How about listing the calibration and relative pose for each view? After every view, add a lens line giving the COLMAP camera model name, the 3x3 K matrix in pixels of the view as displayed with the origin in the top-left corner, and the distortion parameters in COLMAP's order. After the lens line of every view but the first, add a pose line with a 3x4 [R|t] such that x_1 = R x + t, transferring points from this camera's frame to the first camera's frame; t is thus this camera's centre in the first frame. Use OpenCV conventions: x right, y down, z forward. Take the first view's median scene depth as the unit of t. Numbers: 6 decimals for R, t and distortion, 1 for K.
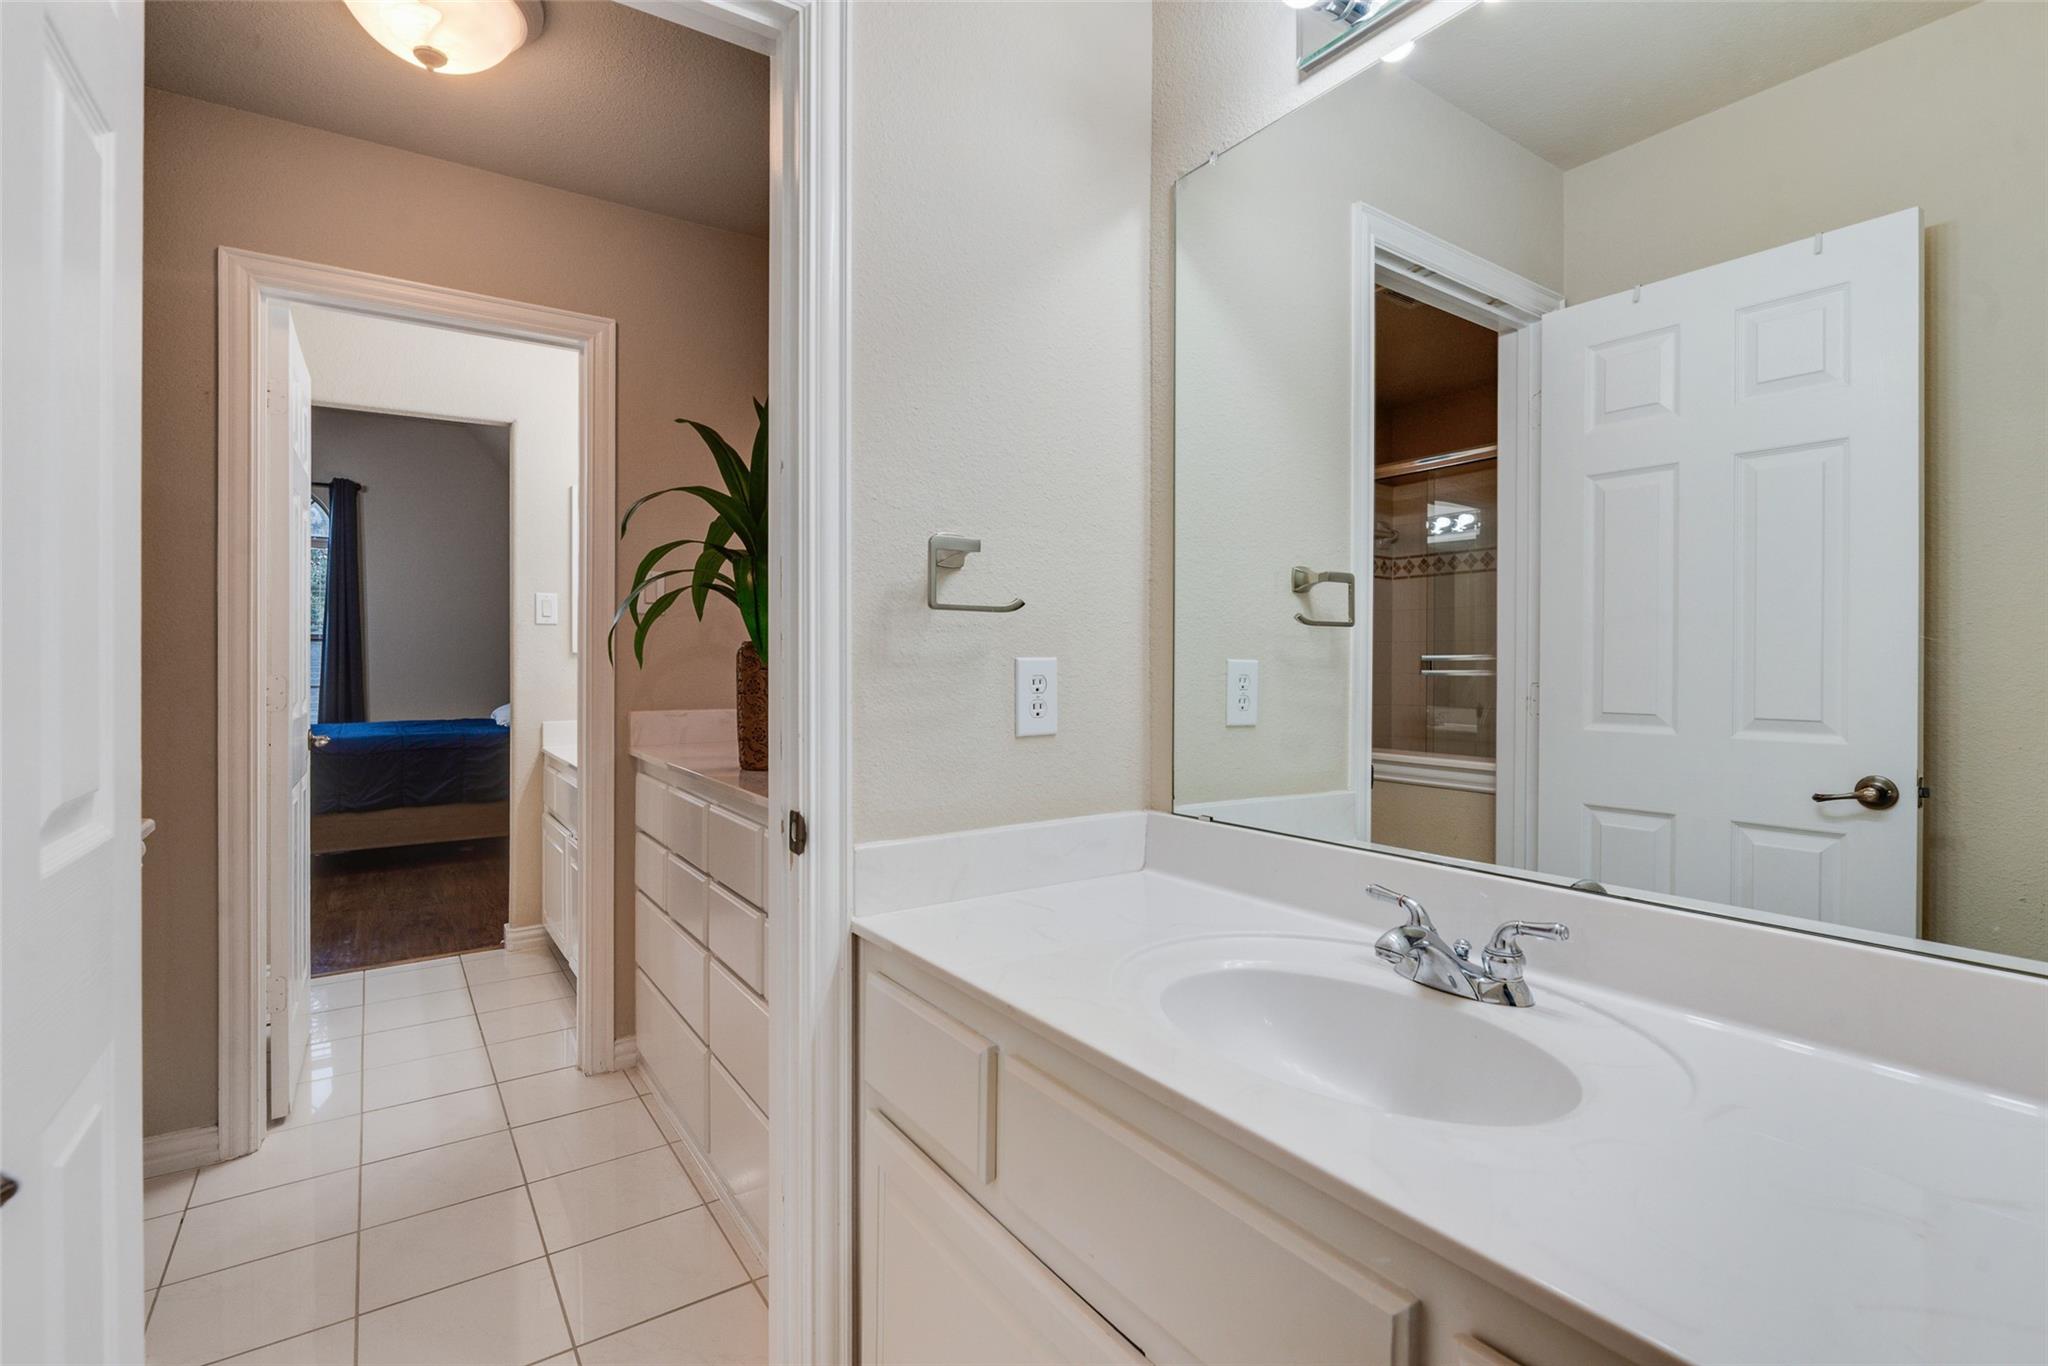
lens RADIAL K [[909.1, 0, 1024.0], [0, 909.1, 683.0], [0, 0, 1]] dist [-0.000854, 0.030966]
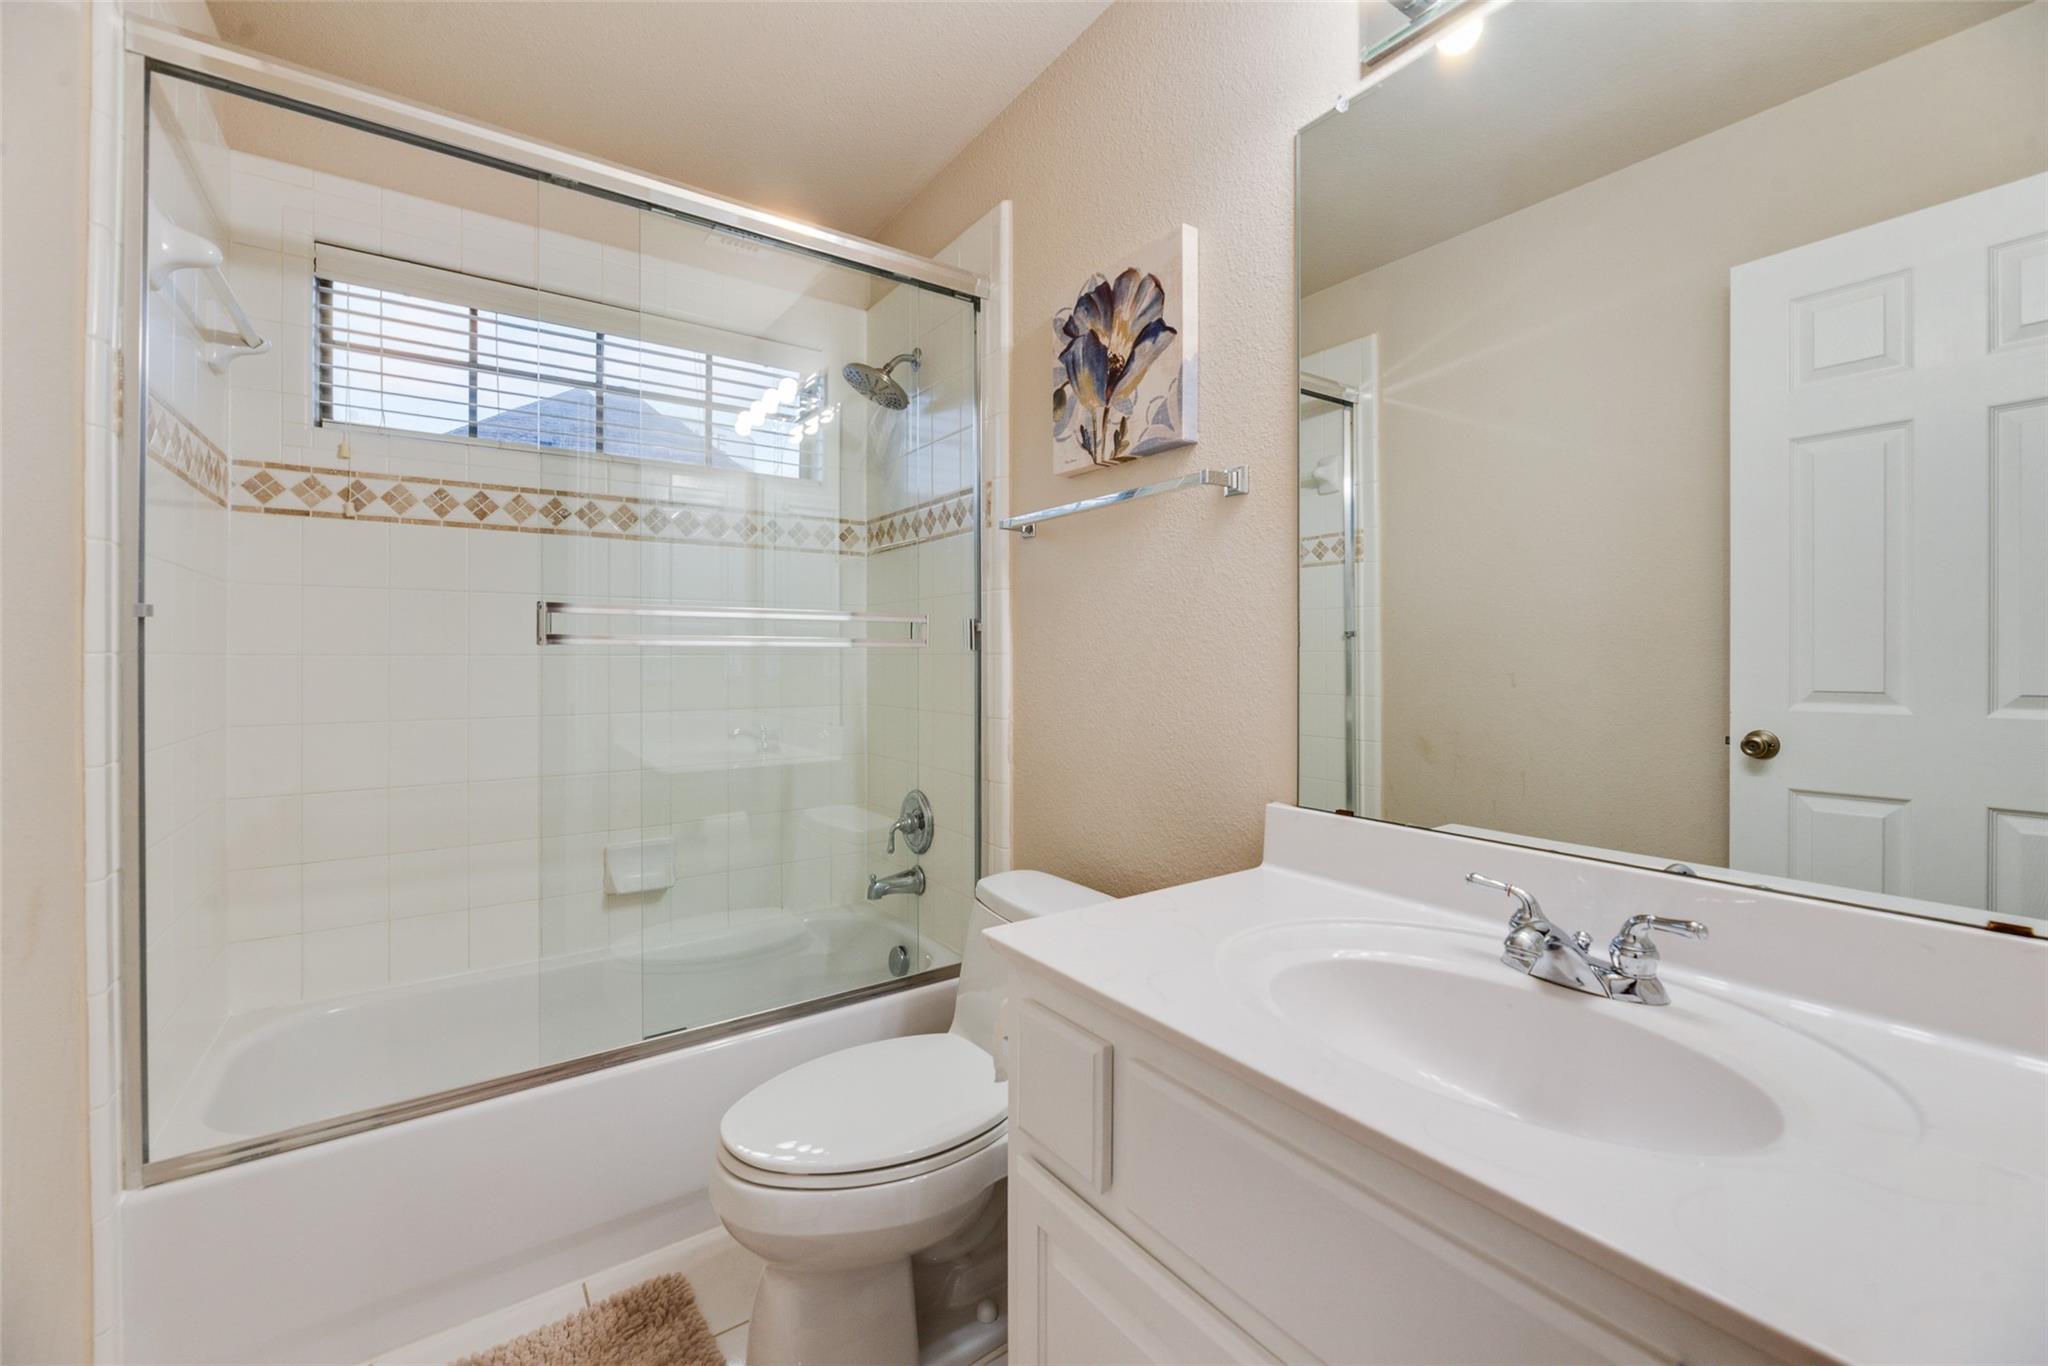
lens RADIAL K [[832.4, 0, 1026.8], [0, 832.4, 674.2], [0, 0, 1]] dist [0.000096, -0.000566]
pose [[0.999558, -0.006974, -0.028915, -0.085133], [0.007131, 0.999960, 0.005318, -0.001039], [0.028876, -0.005522, 0.999568, 0.108952]]
